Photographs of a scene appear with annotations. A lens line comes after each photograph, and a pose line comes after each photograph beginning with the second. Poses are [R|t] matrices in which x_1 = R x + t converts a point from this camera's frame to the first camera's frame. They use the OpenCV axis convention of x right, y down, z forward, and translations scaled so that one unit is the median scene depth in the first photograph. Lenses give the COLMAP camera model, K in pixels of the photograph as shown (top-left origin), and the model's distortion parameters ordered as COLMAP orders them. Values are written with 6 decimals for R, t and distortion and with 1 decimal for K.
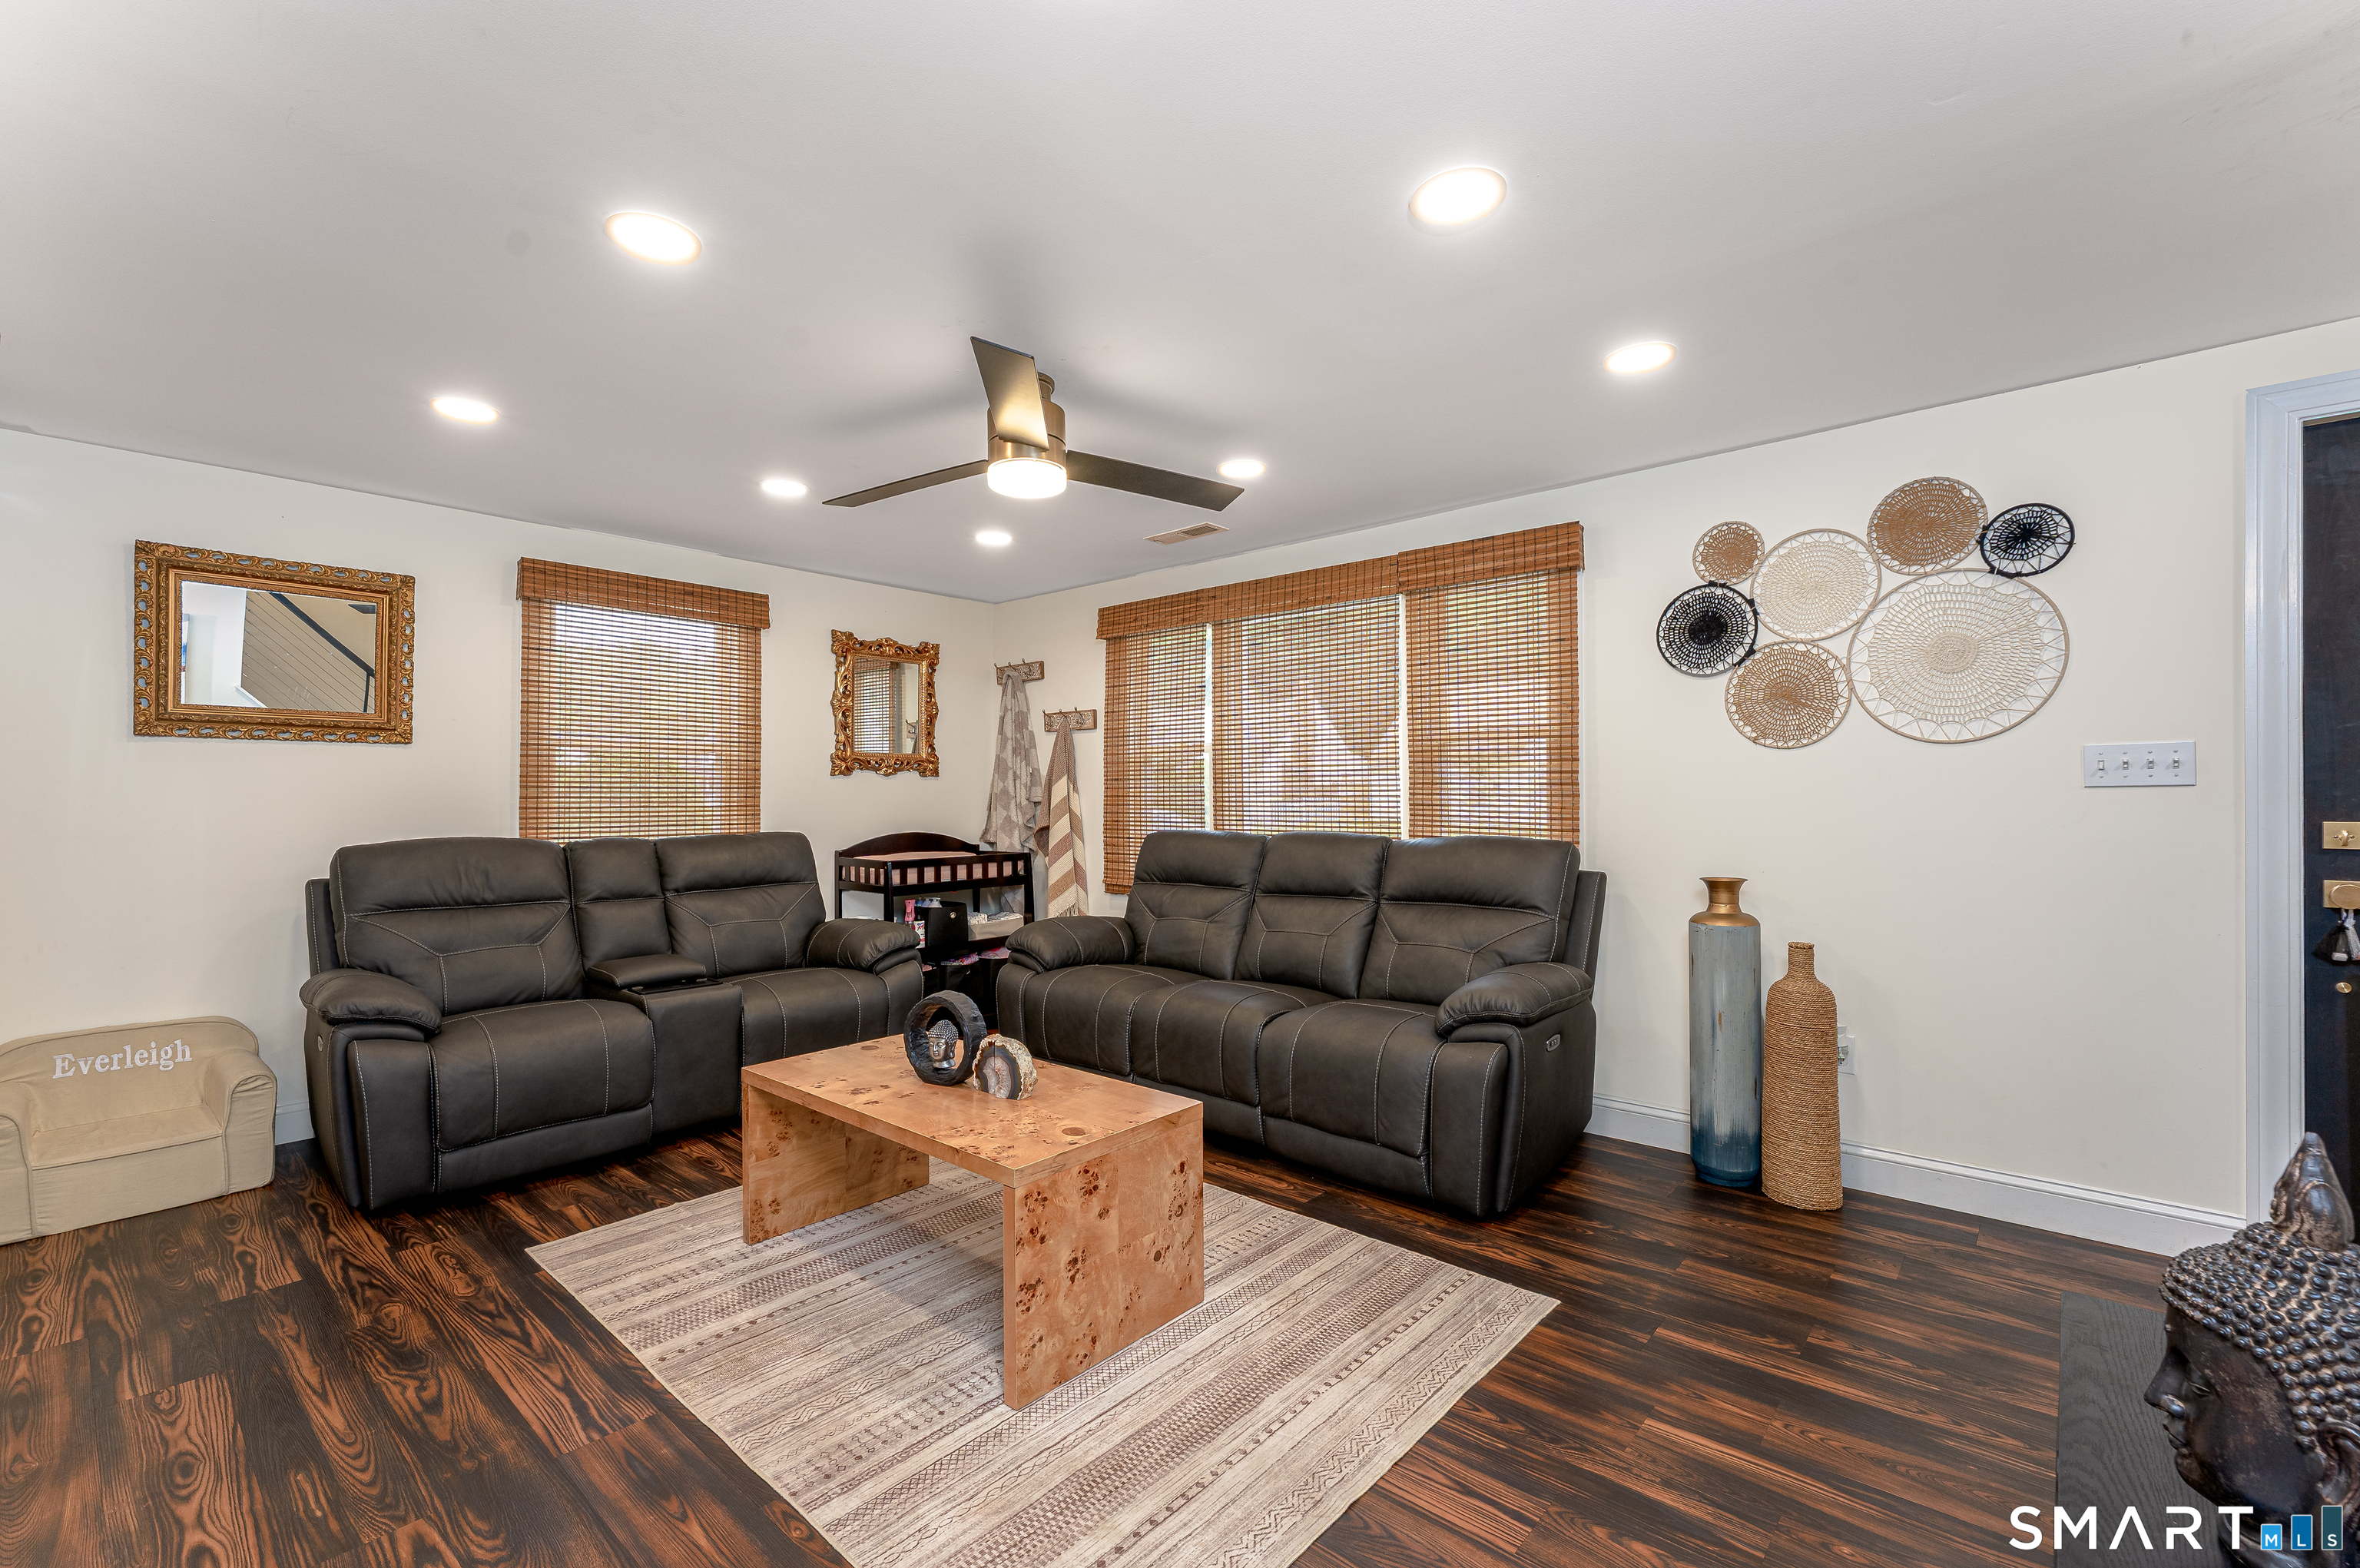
lens RADIAL K [[1001.0, 0, 1185.7], [0, 1001.0, 775.9], [0, 0, 1]] dist [0.011992, -0.000408]
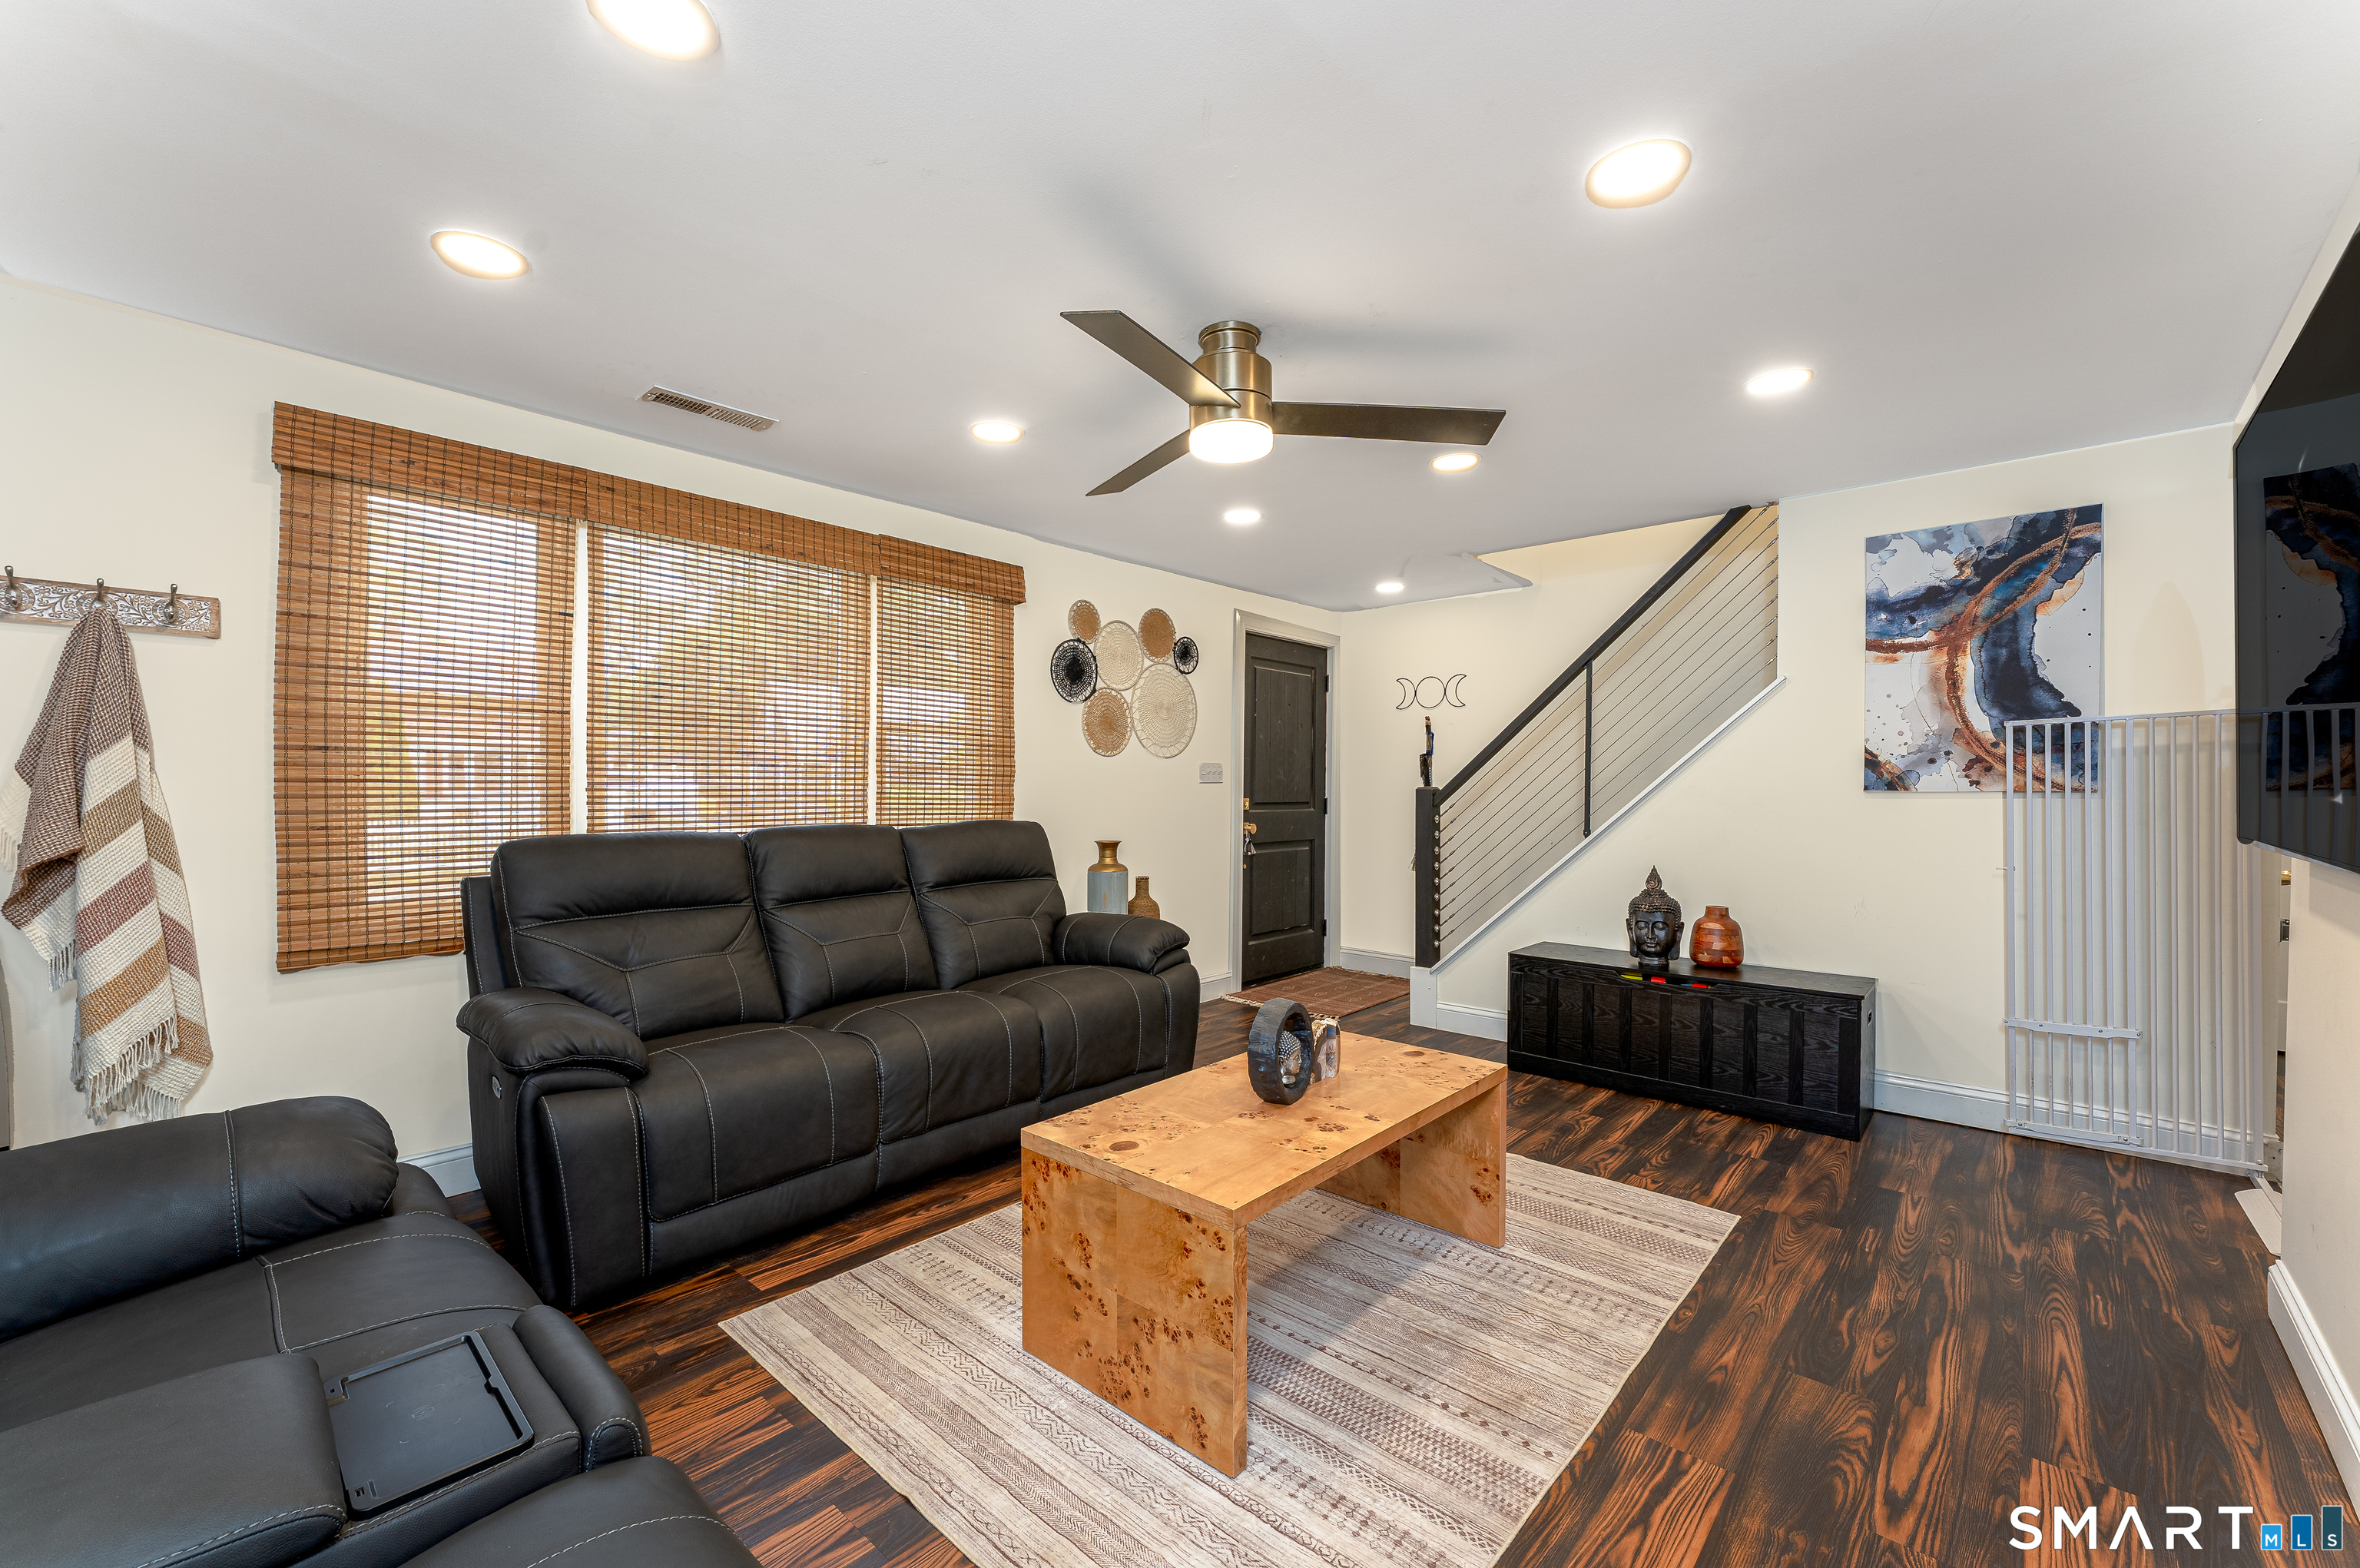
lens RADIAL K [[950.8, 0, 1163.6], [0, 950.8, 787.8], [0, 0, 1]] dist [0.002247, 0.000128]
pose [[0.020836, 0.004152, 0.999774, -0.955387], [-0.020240, 0.999788, -0.003731, 0.028277], [-0.999578, -0.020157, 0.020915, 0.954764]]
